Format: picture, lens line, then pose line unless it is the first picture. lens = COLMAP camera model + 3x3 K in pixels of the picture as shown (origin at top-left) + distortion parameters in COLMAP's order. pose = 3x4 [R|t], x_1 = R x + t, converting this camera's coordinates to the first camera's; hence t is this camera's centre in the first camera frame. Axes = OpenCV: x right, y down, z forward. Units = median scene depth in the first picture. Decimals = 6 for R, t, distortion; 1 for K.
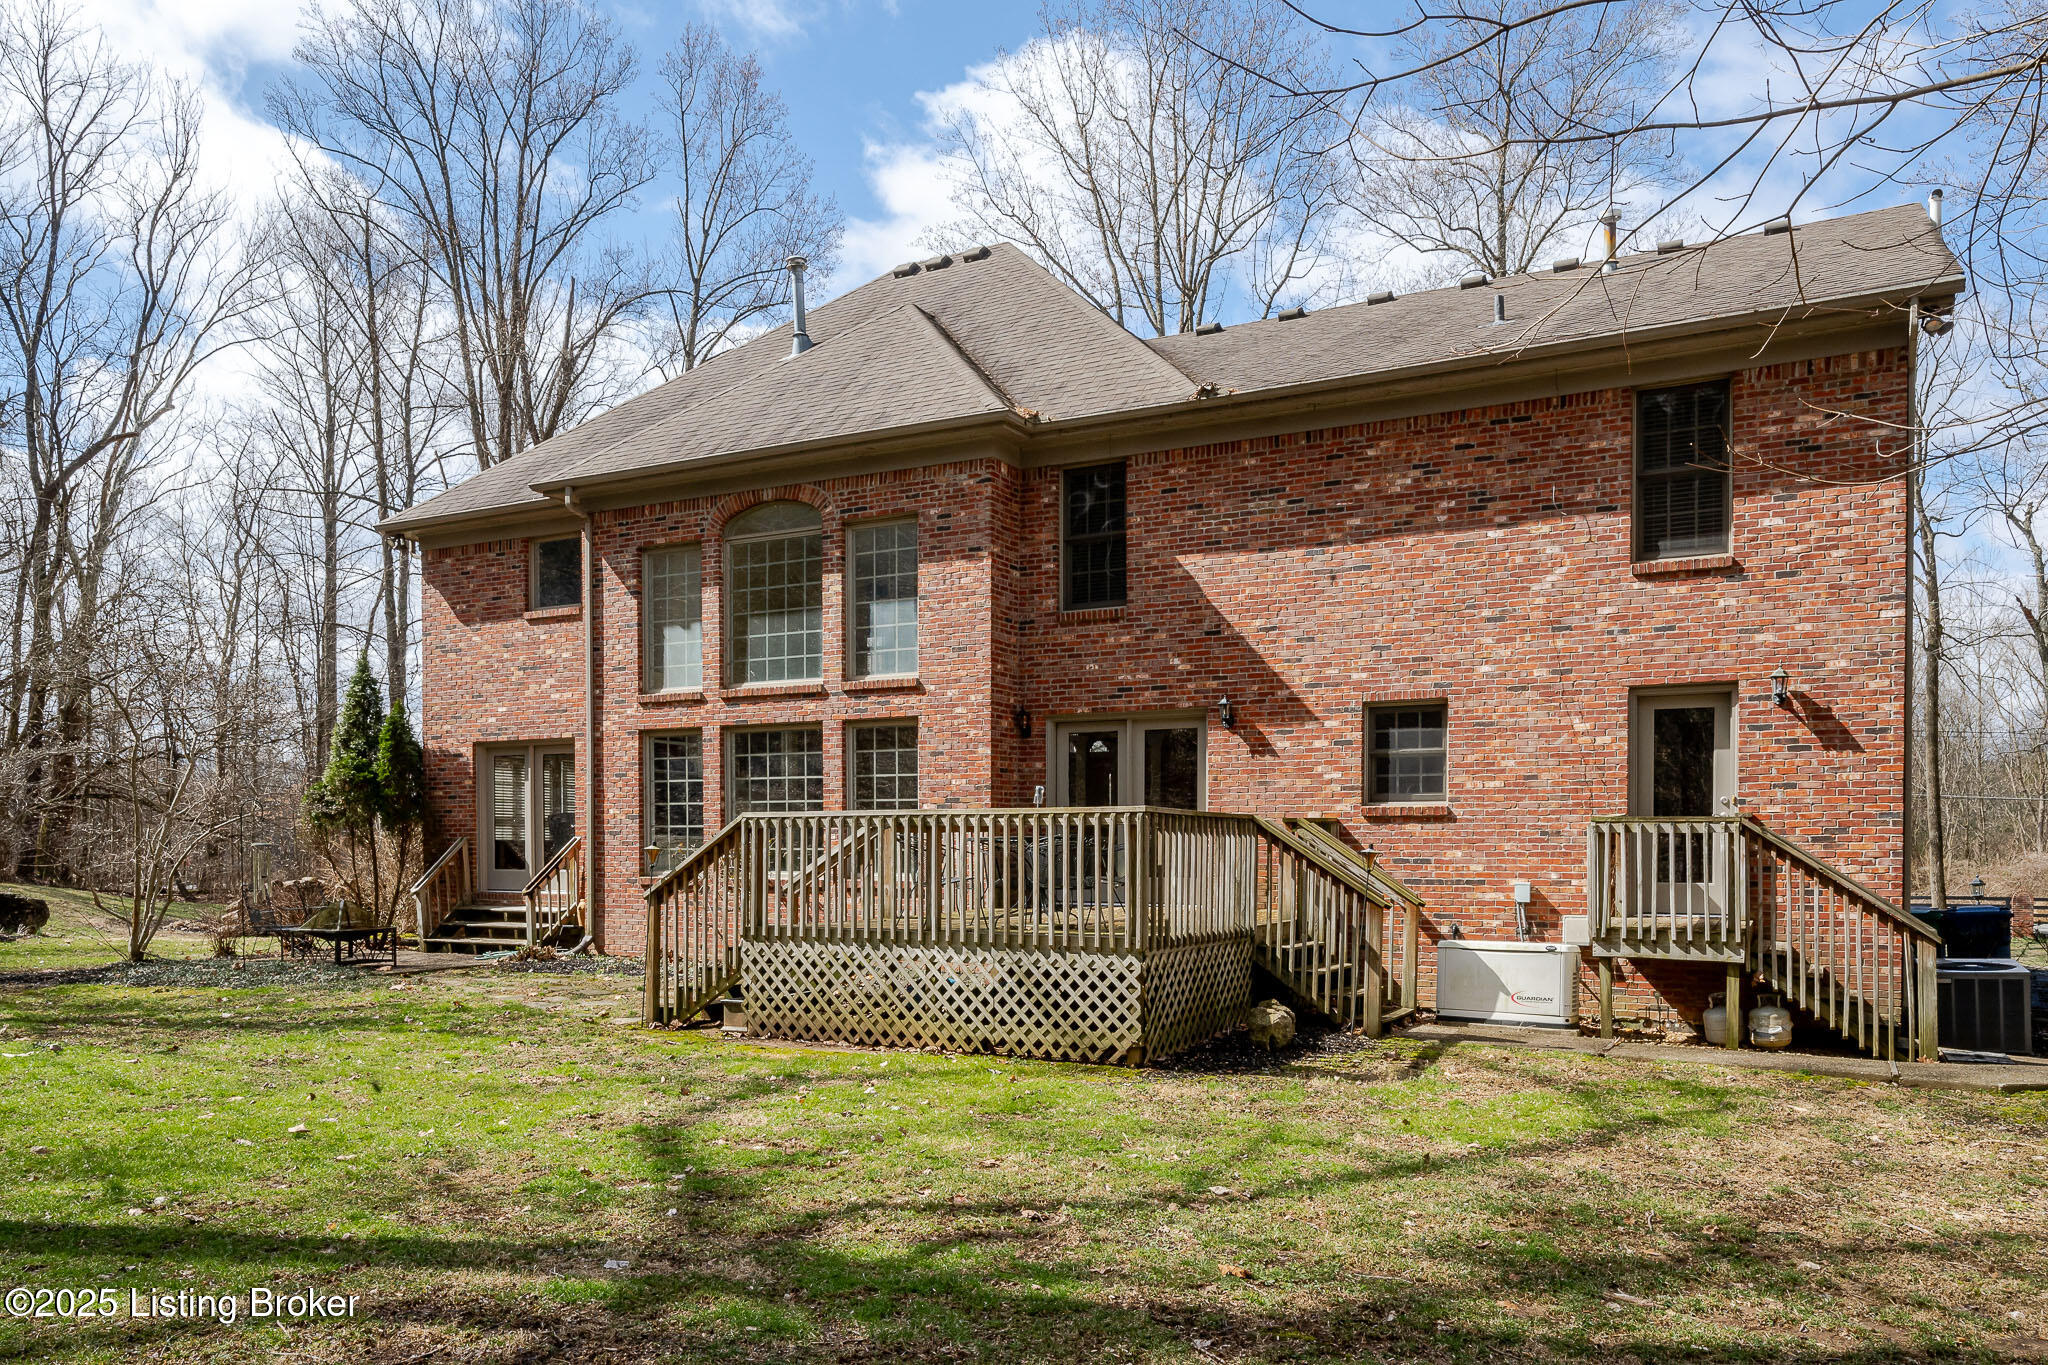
lens RADIAL K [[1491.2, 0, 1023.4], [0, 1491.2, 867.3], [0, 0, 1]] dist [0.010990, -0.001182]
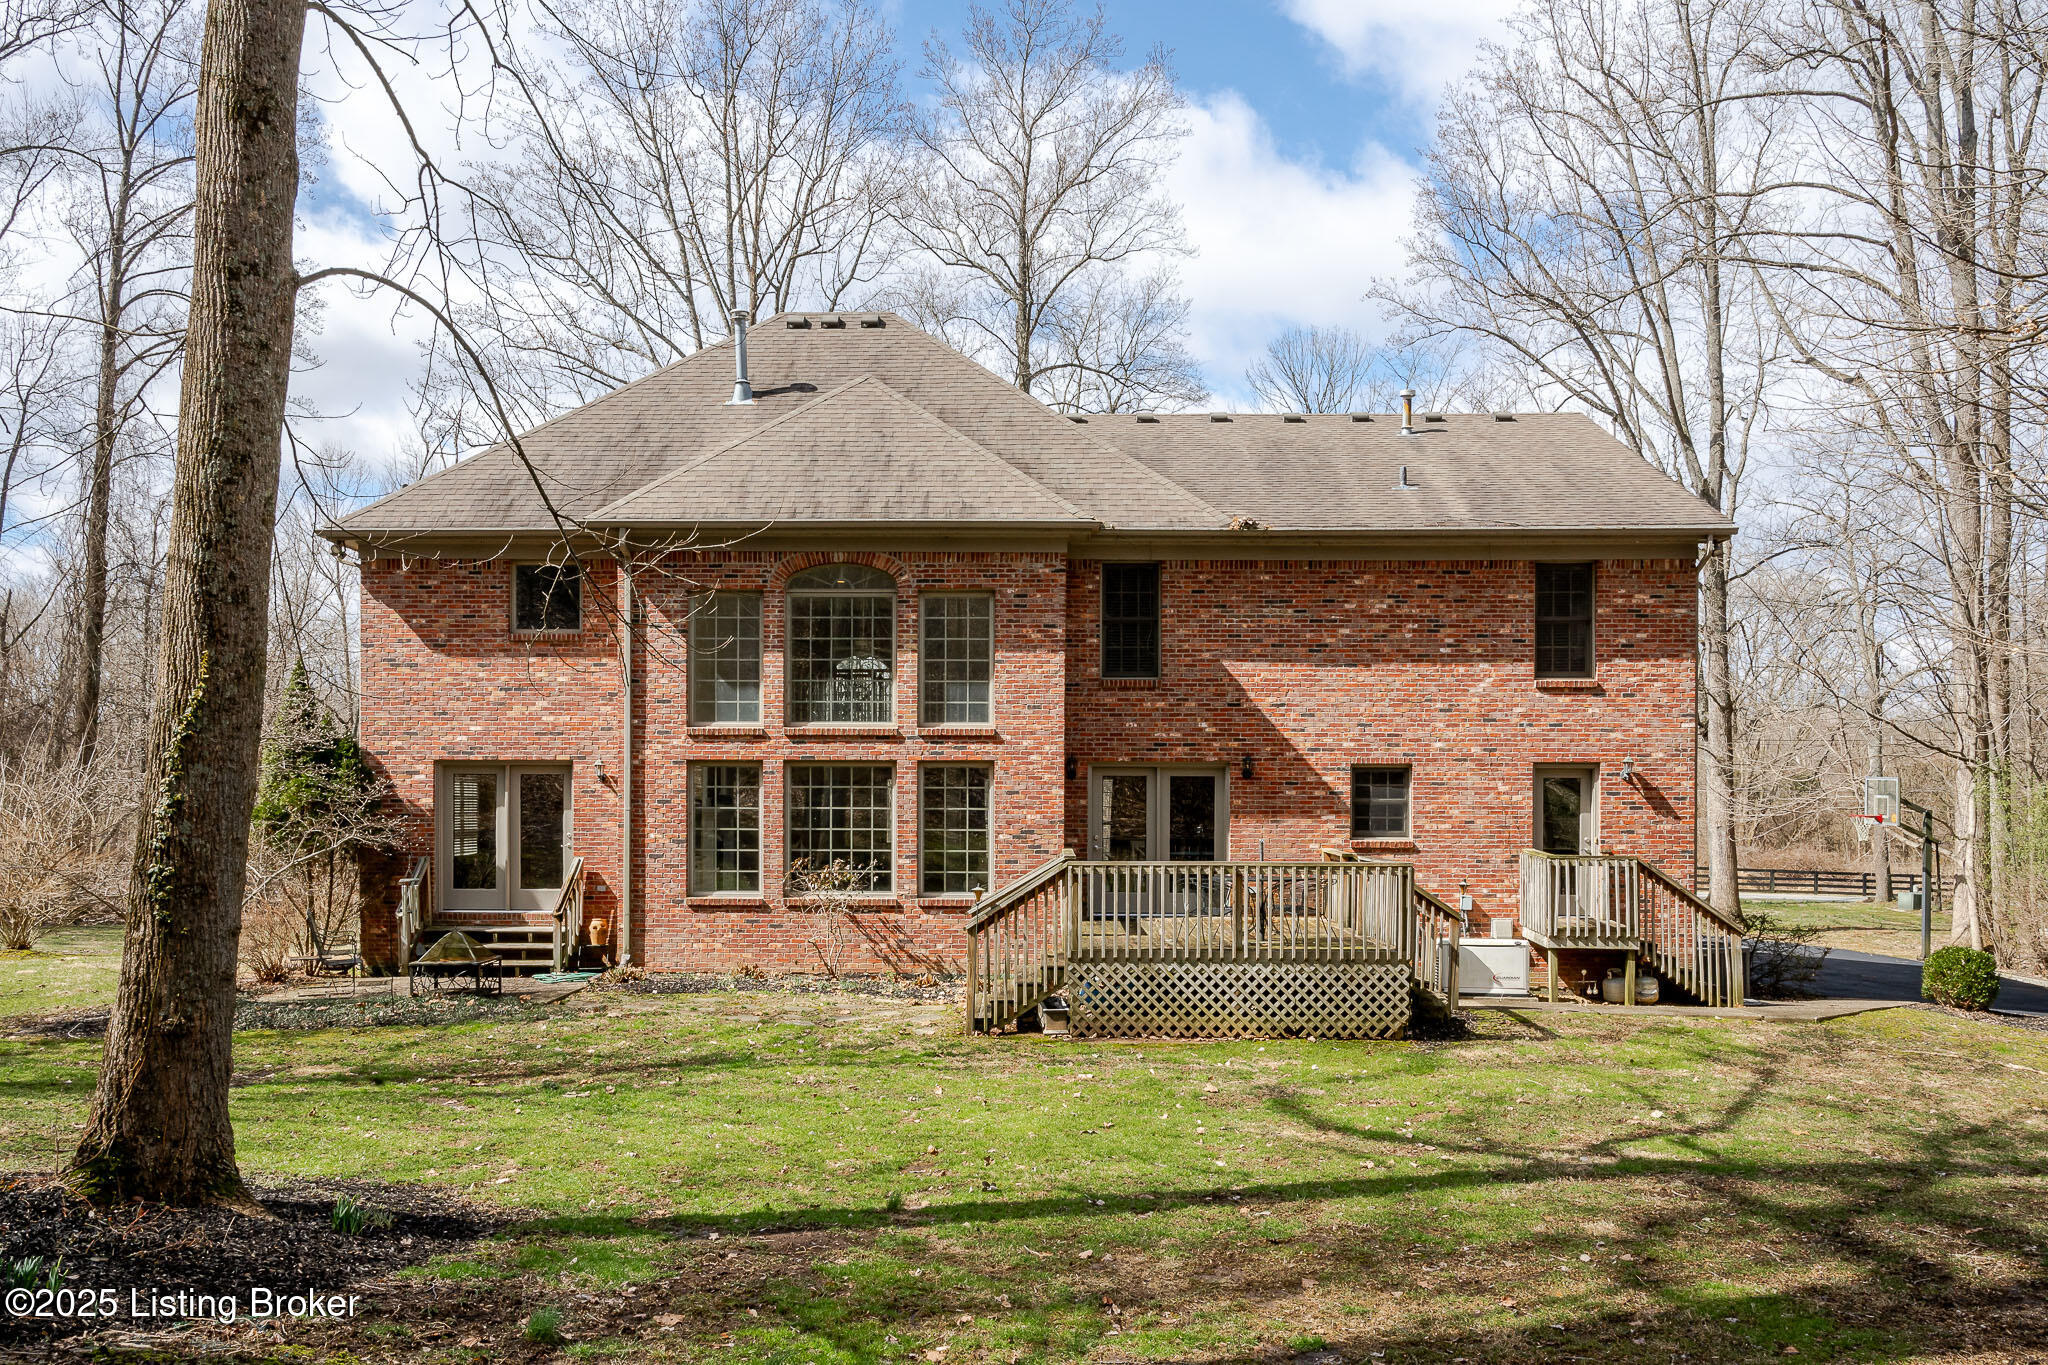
lens RADIAL K [[1648.9, 0, 1023.5], [0, 1648.9, 793.4], [0, 0, 1]] dist [0.005379, 0.004349]
pose [[0.888328, 0.006030, 0.459170, -0.731201], [0.001994, 0.999854, -0.016989, -0.059321], [-0.459205, 0.016007, 0.888186, -0.198394]]
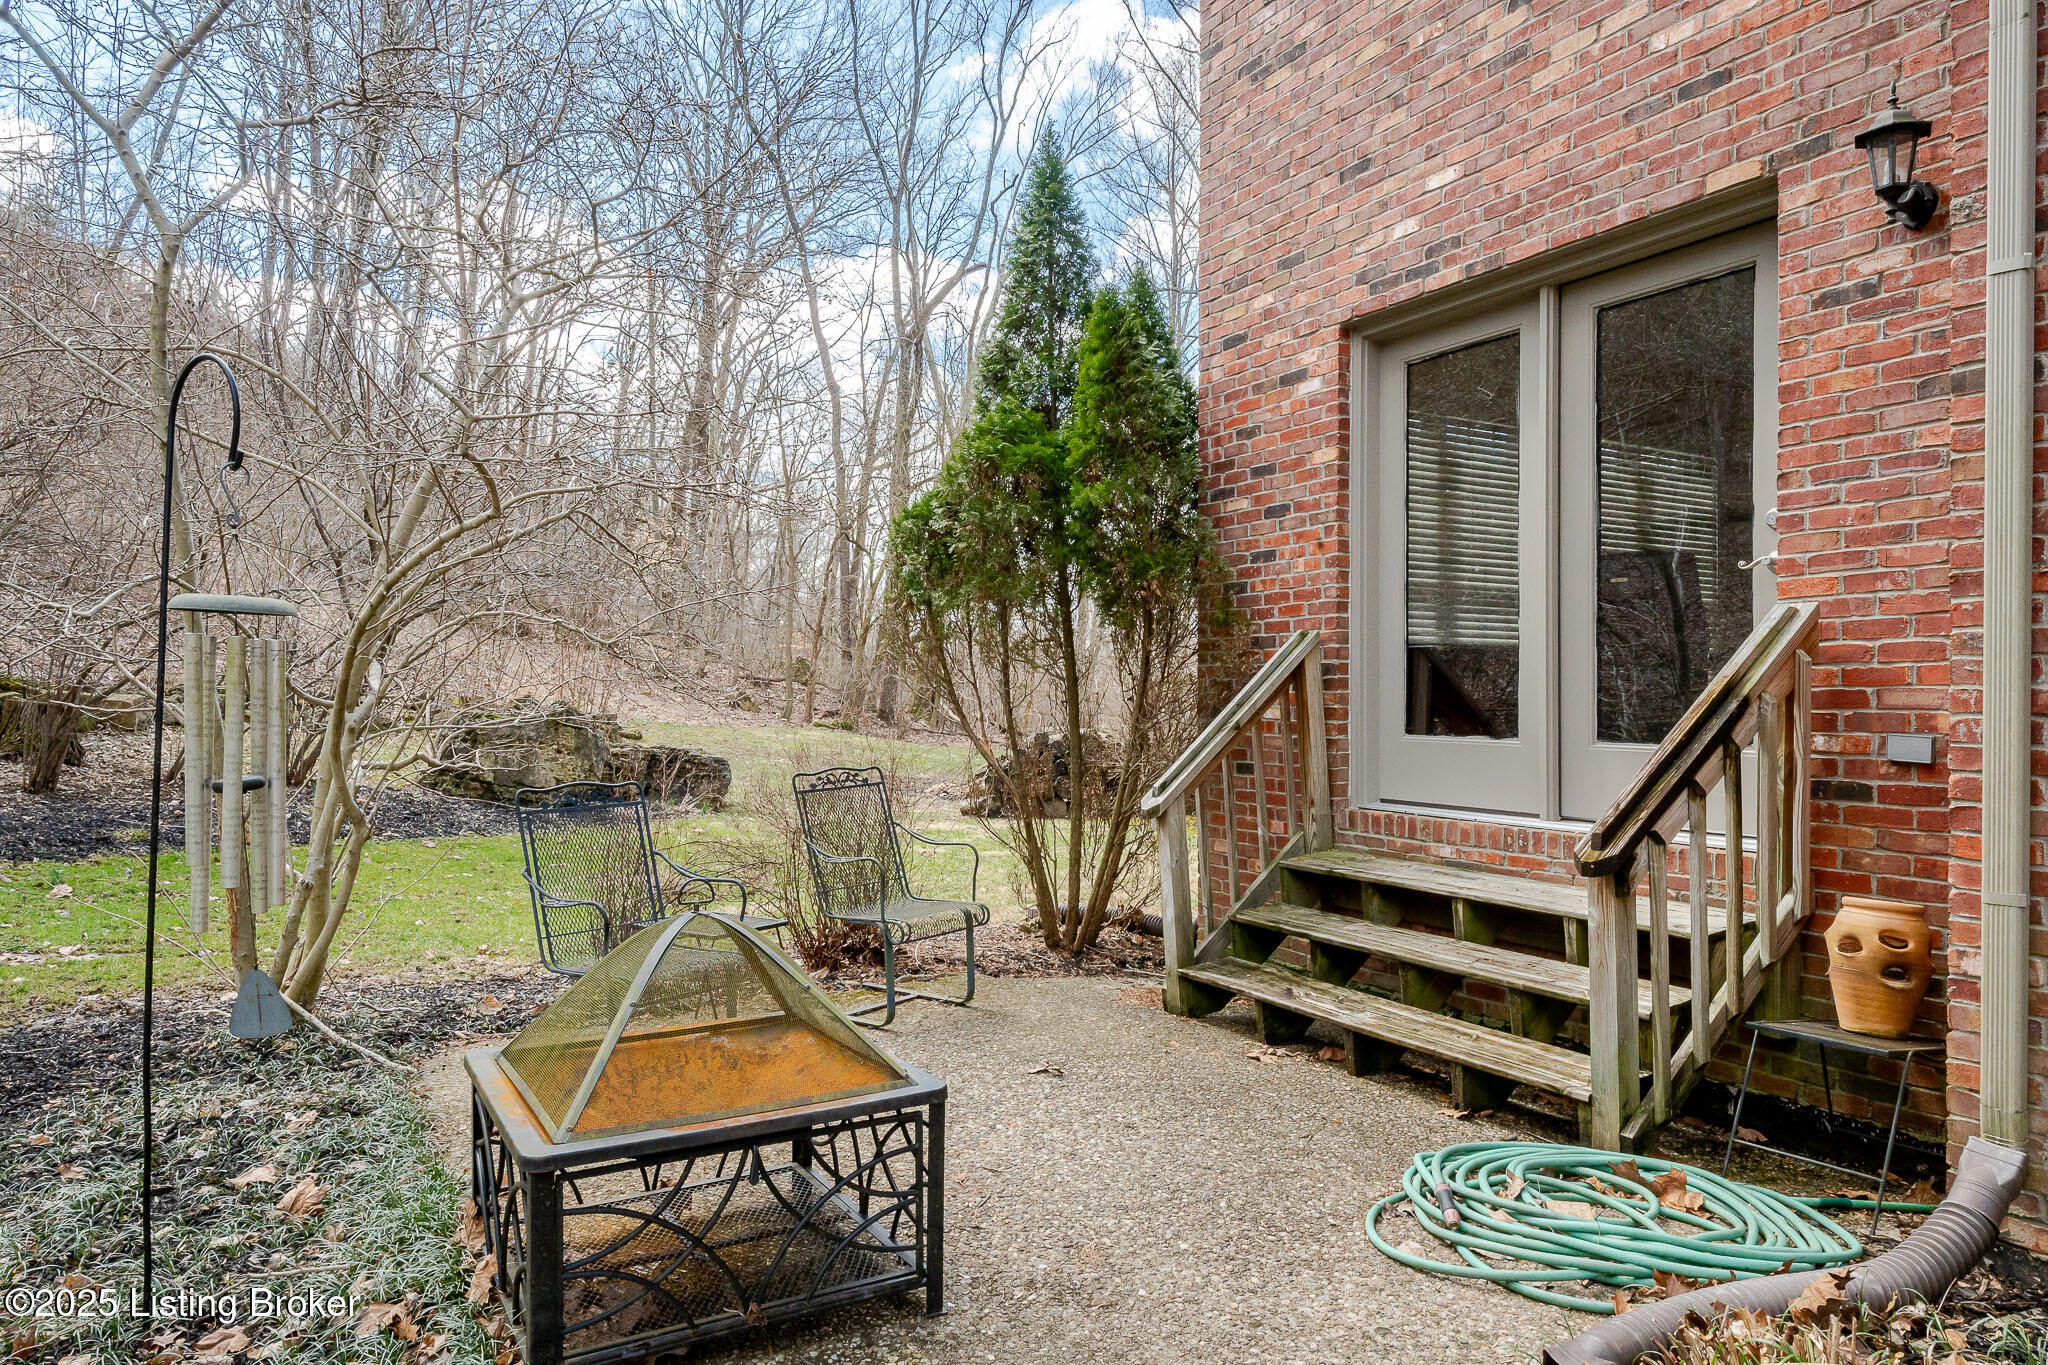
lens RADIAL K [[1337.5, 0, 1024.0], [0, 1337.5, 682.5], [0, 0, 1]] dist [0.001104, -0.000192]
pose [[0.855590, 0.000915, -0.517654, -0.393253], [-0.010968, 0.999806, -0.016361, -0.005378], [0.517538, 0.019676, 0.855434, 1.022515]]
